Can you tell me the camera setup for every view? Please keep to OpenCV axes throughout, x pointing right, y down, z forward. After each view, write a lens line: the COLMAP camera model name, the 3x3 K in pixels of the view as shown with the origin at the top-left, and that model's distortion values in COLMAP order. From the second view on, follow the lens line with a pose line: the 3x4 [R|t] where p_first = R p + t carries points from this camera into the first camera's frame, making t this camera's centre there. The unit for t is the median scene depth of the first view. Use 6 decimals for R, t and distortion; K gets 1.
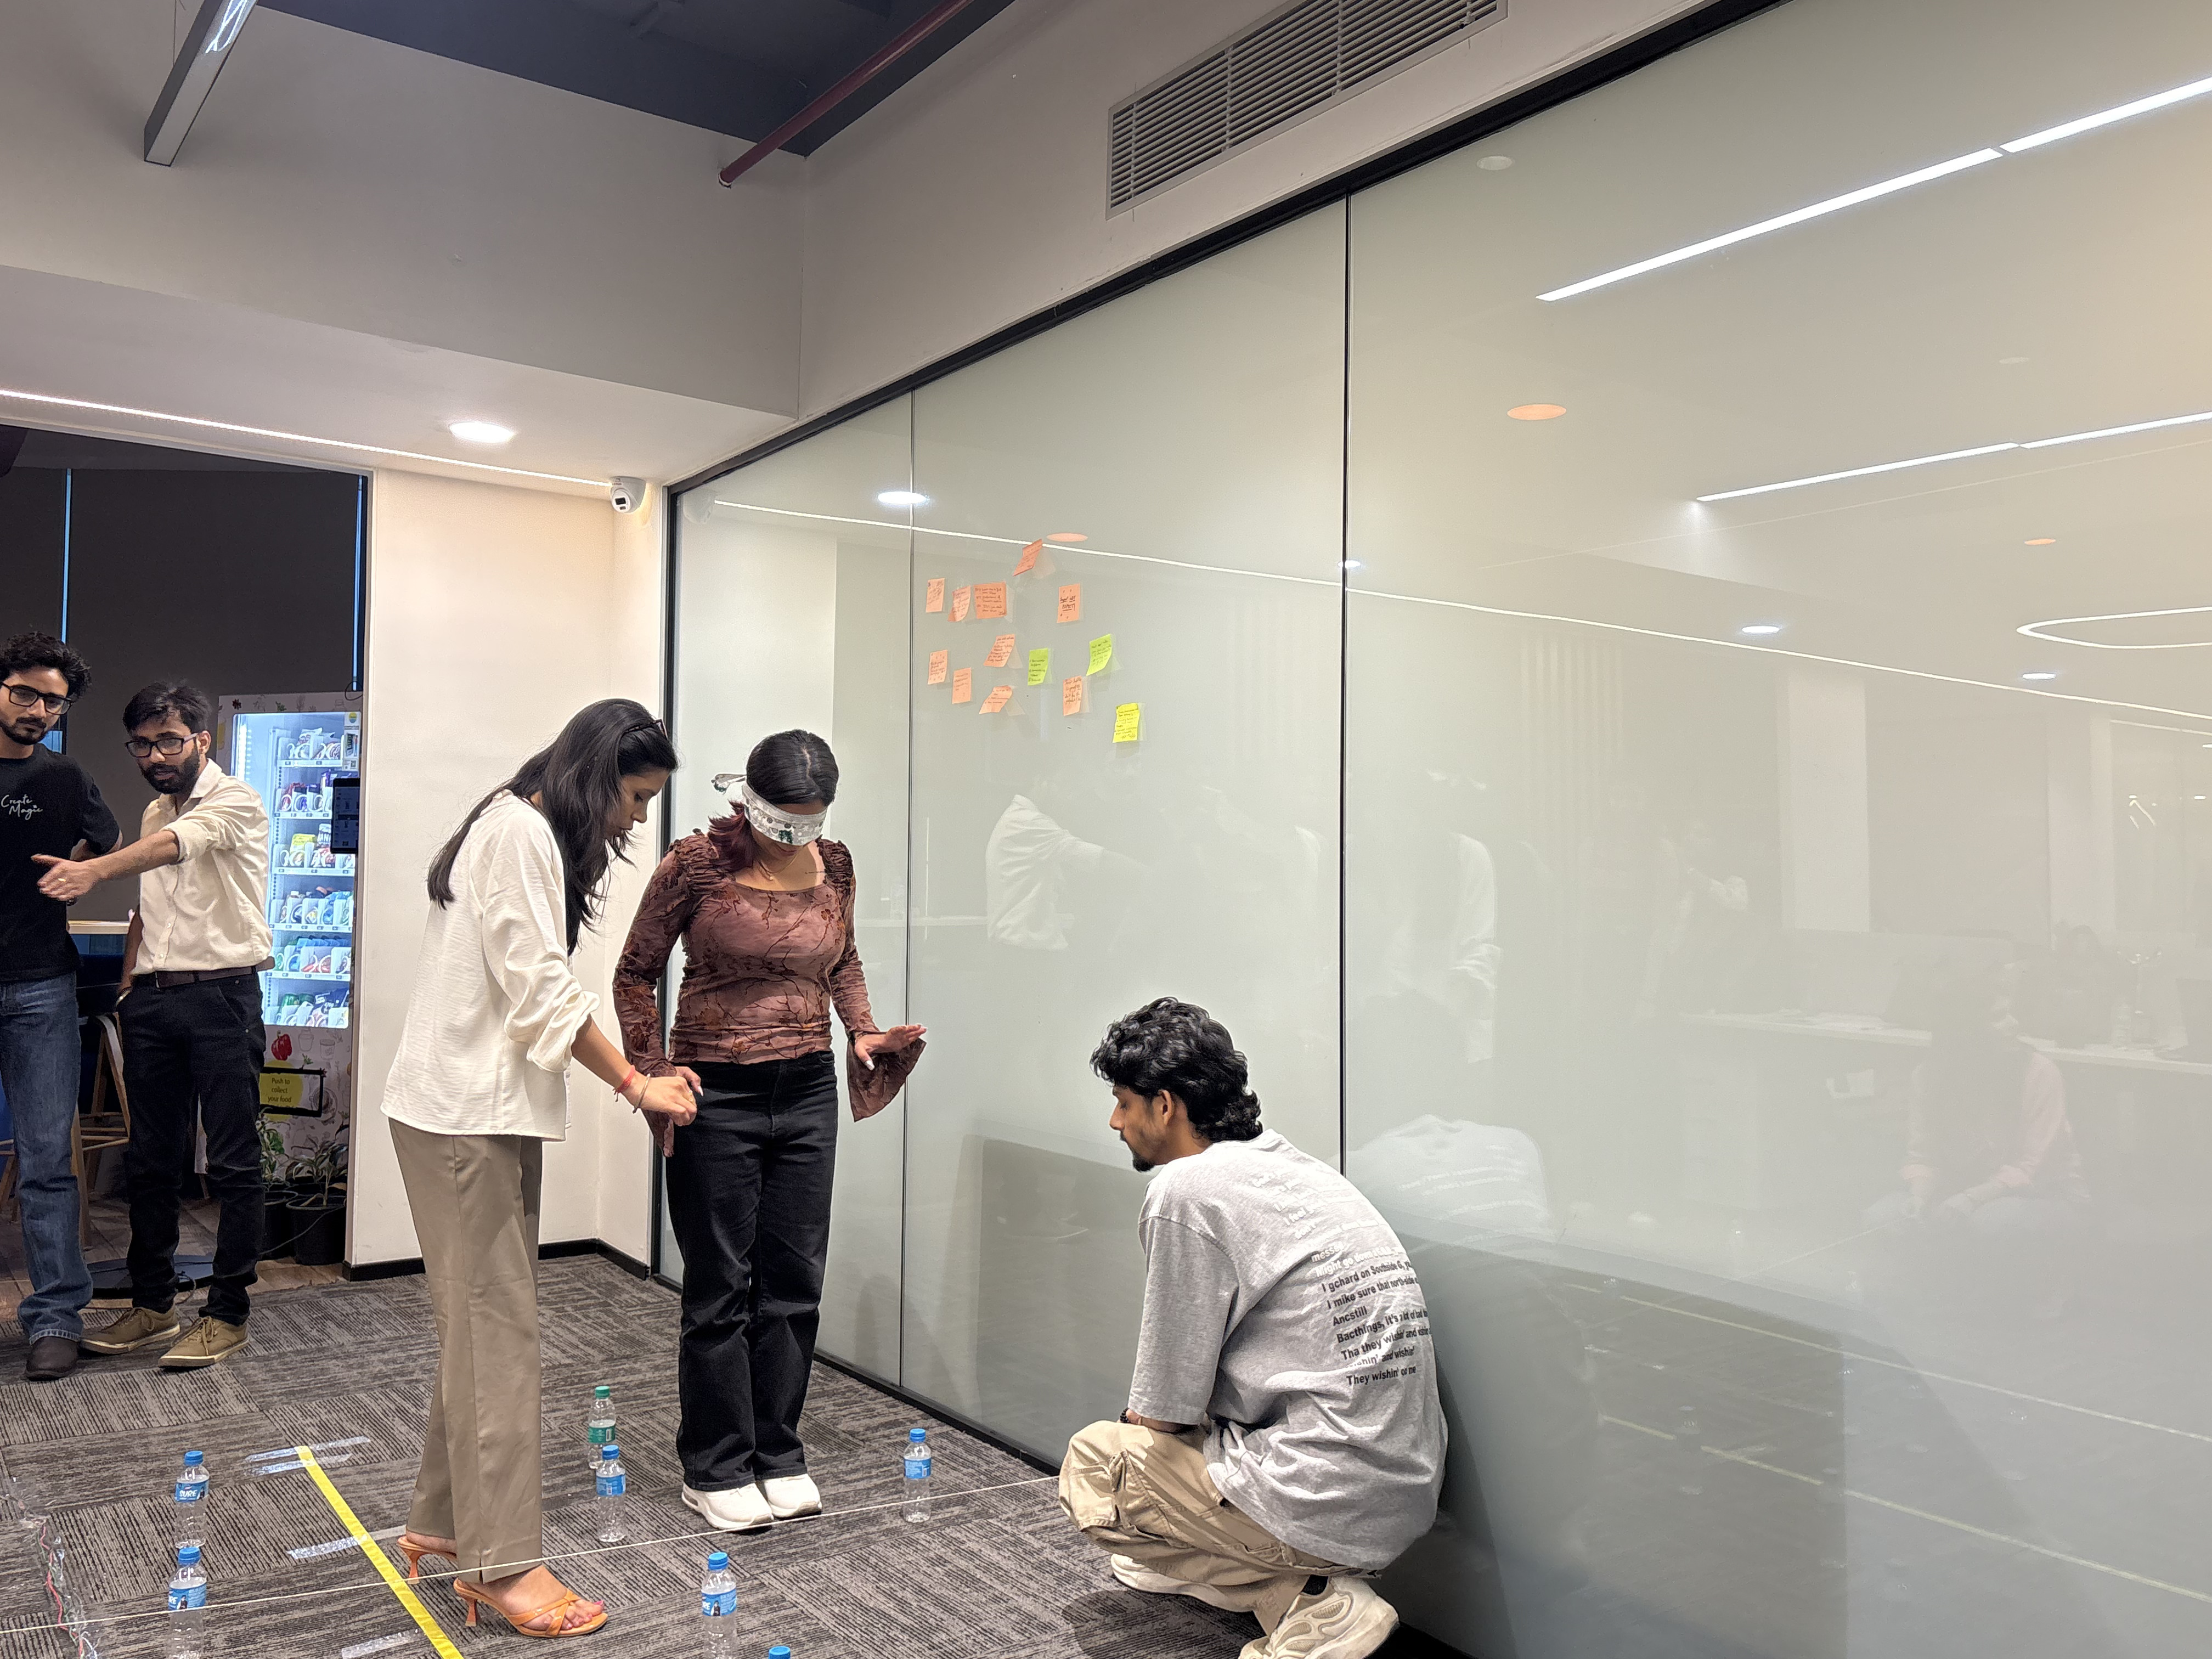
lens RADIAL K [[1752.6, 0, 1104.8], [0, 1752.6, 828.6], [0, 0, 1]] dist [0.034647, -0.048616]
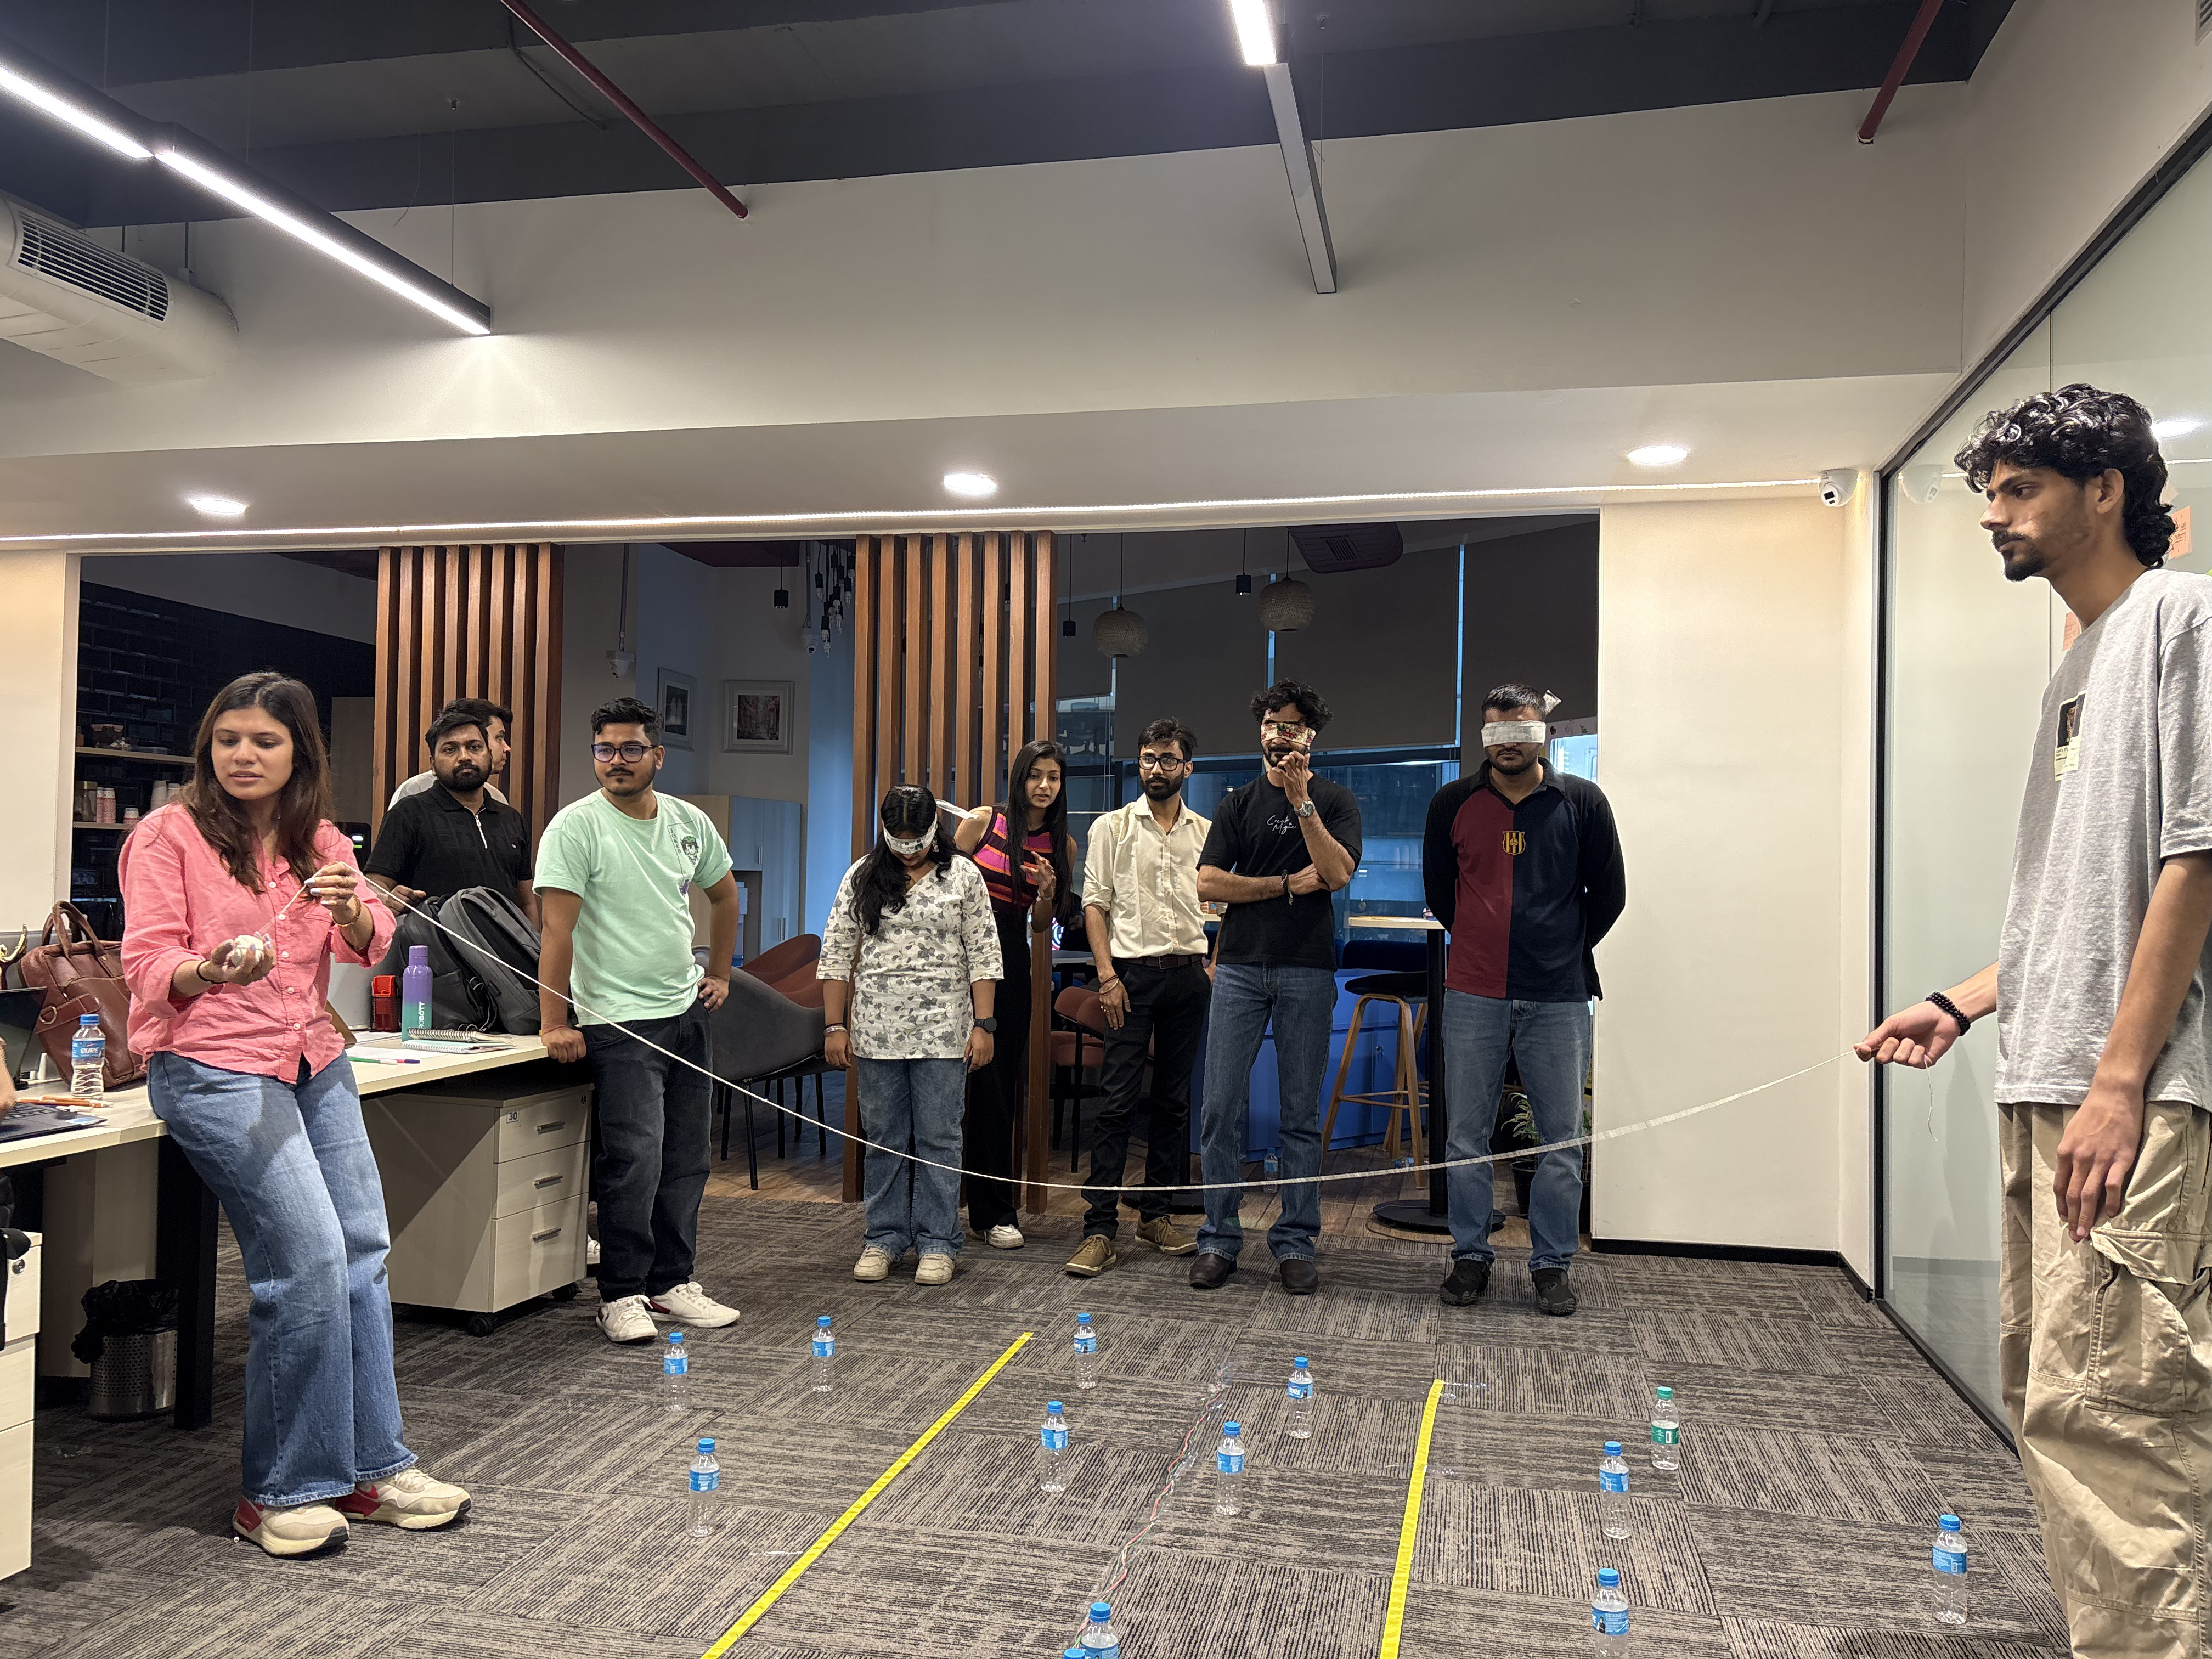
lens RADIAL K [[1659.9, 0, 1110.8], [0, 1659.9, 834.0], [0, 0, 1]] dist [0.027283, -0.038456]
pose [[0.658665, -0.021891, -0.752118, 0.200047], [0.018485, 0.999746, -0.012910, 0.007350], [0.752209, -0.005400, 0.658902, 0.122492]]
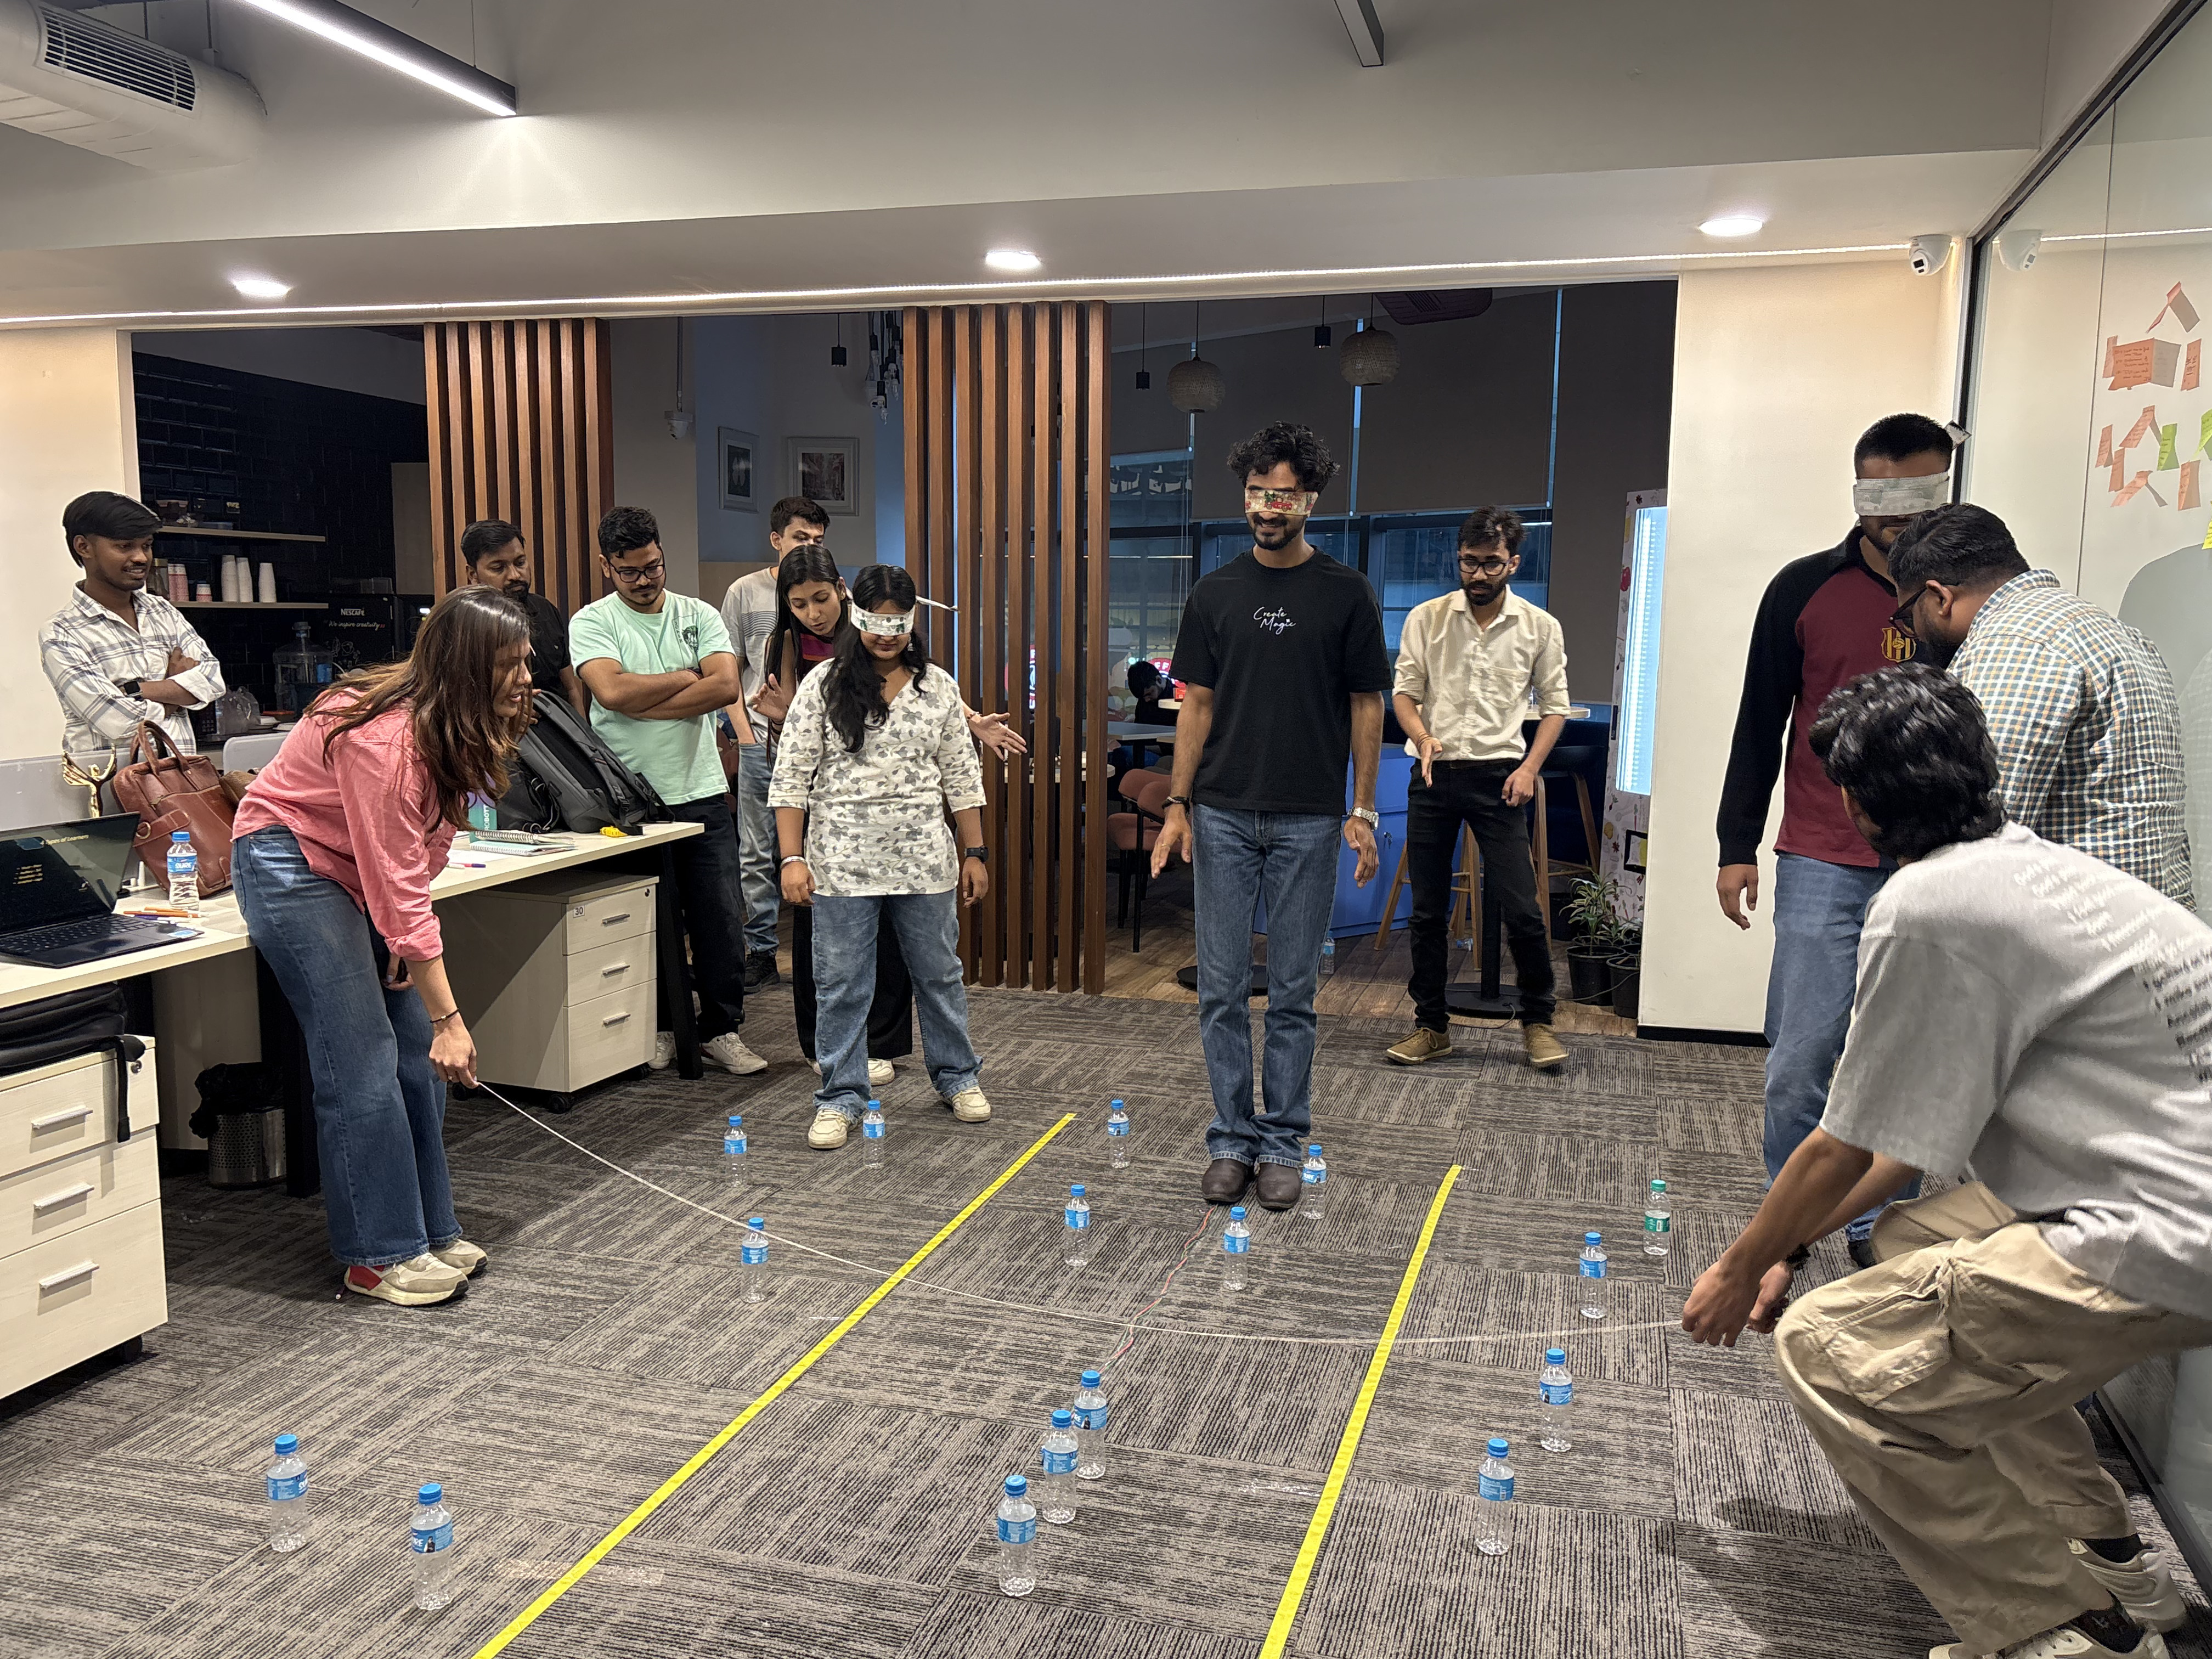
lens RADIAL K [[1752.6, 0, 1118.3], [0, 1752.6, 831.2], [0, 0, 1]] dist [0.034647, -0.048616]
pose [[0.614036, 0.093043, -0.783775, 0.284090], [0.023628, 0.990415, 0.136085, -0.036777], [0.788925, -0.102080, 0.605952, 0.111590]]
